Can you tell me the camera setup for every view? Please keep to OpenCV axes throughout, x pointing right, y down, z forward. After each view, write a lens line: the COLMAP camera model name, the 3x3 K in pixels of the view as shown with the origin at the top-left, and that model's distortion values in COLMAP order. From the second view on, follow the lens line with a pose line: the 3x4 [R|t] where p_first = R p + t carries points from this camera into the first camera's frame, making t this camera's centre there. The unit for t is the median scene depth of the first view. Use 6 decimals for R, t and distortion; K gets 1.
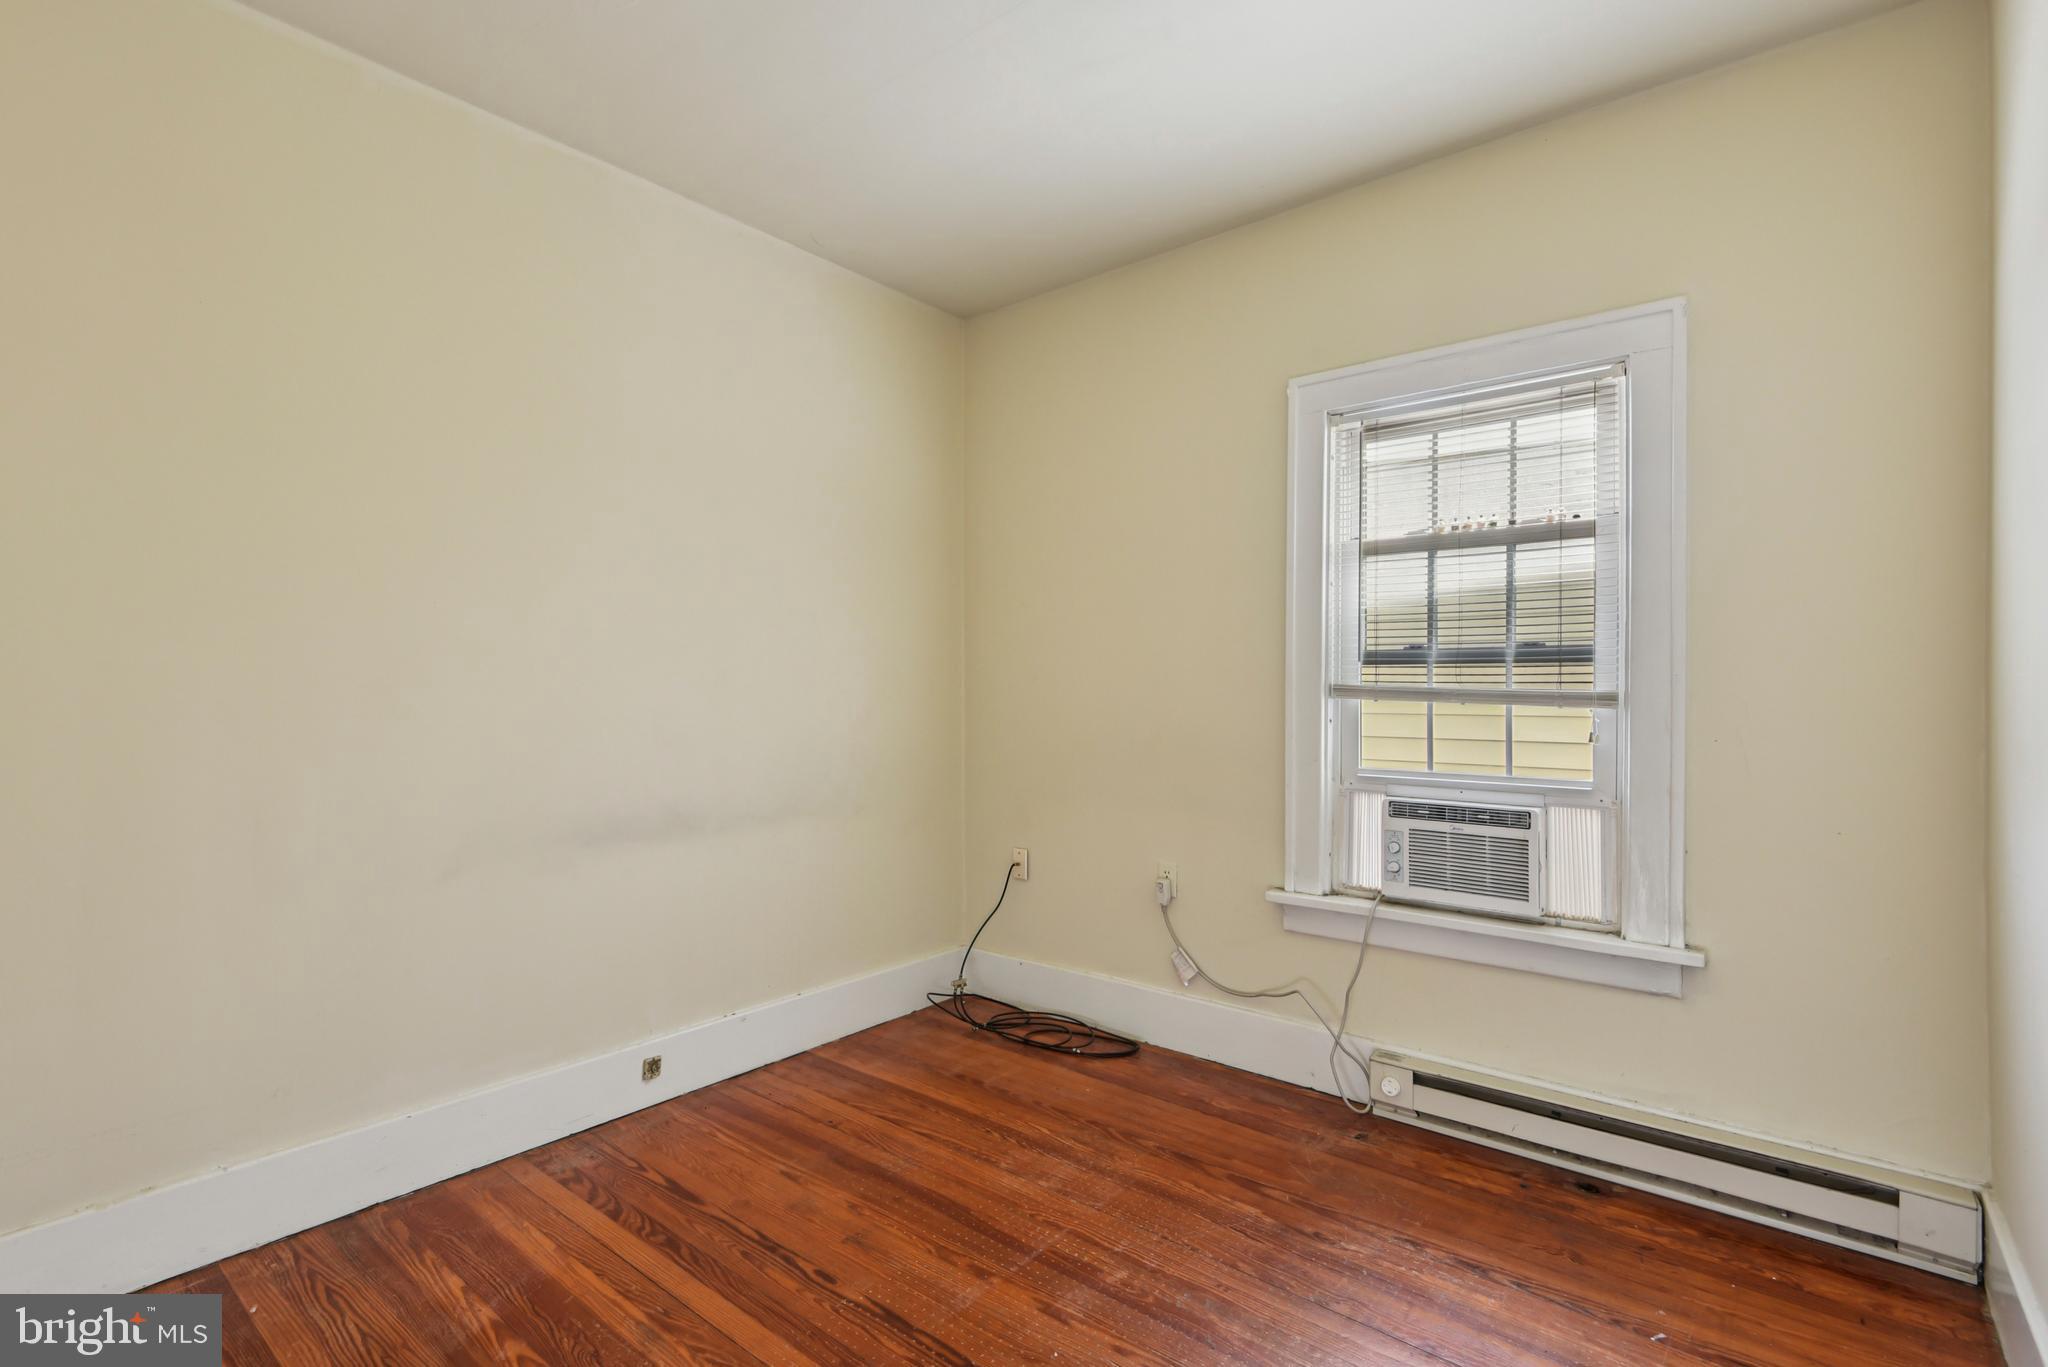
lens RADIAL K [[955.8, 0, 1013.5], [0, 955.8, 688.0], [0, 0, 1]] dist [-0.001440, -0.000815]
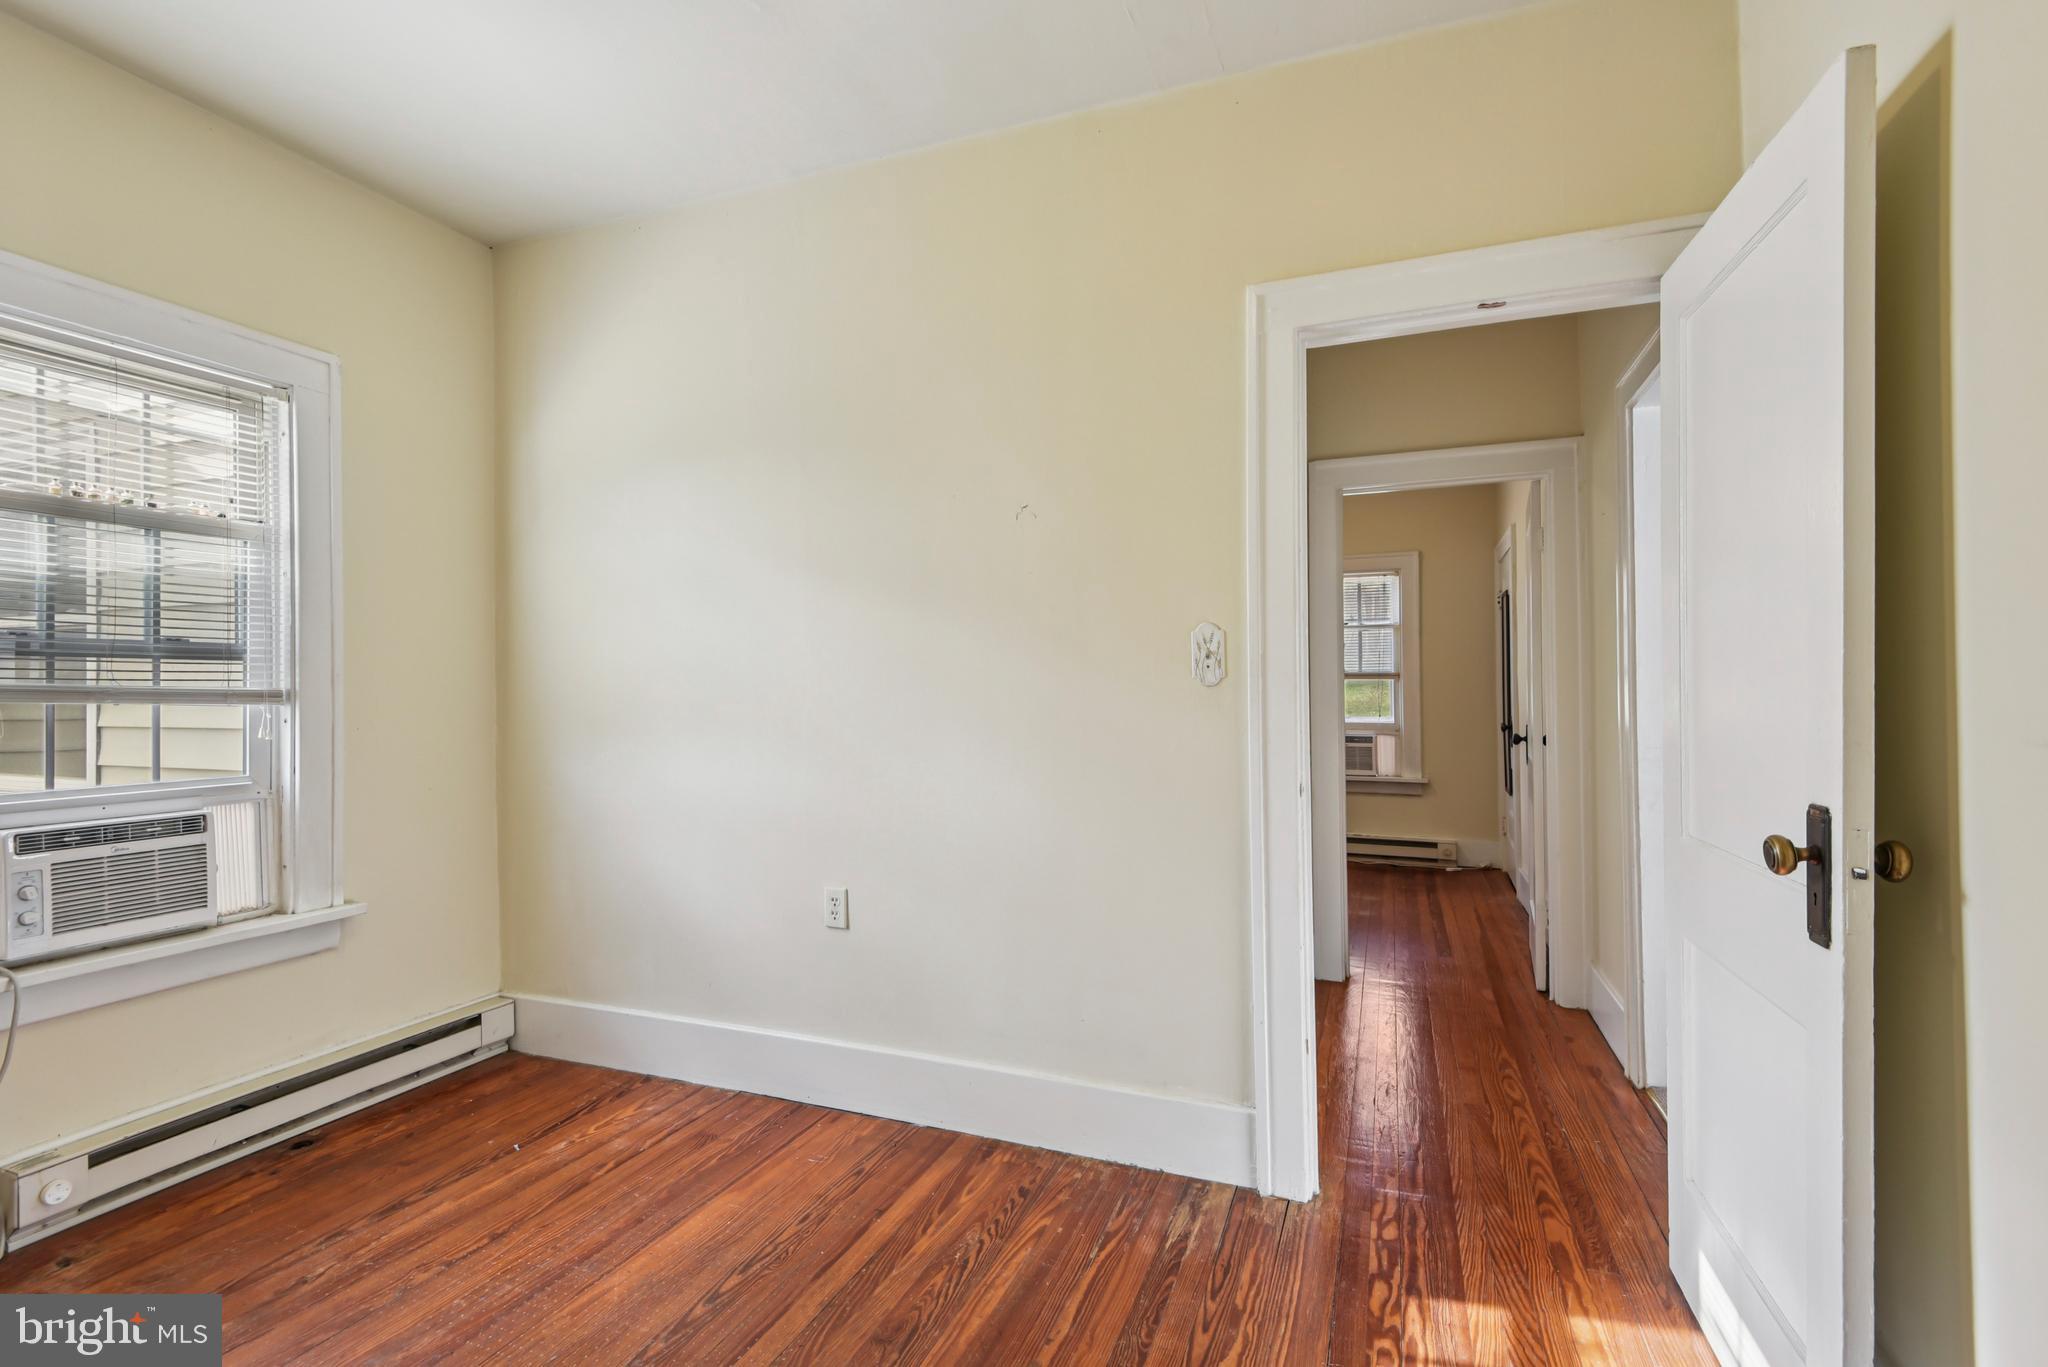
lens RADIAL K [[955.8, 0, 1013.5], [0, 955.8, 688.0], [0, 0, 1]] dist [-0.001440, -0.000815]
pose [[-0.300050, -0.003697, 0.953916, -0.637685], [-0.000600, 0.999993, 0.003687, -0.002410], [-0.953923, 0.000534, -0.300050, 0.518102]]
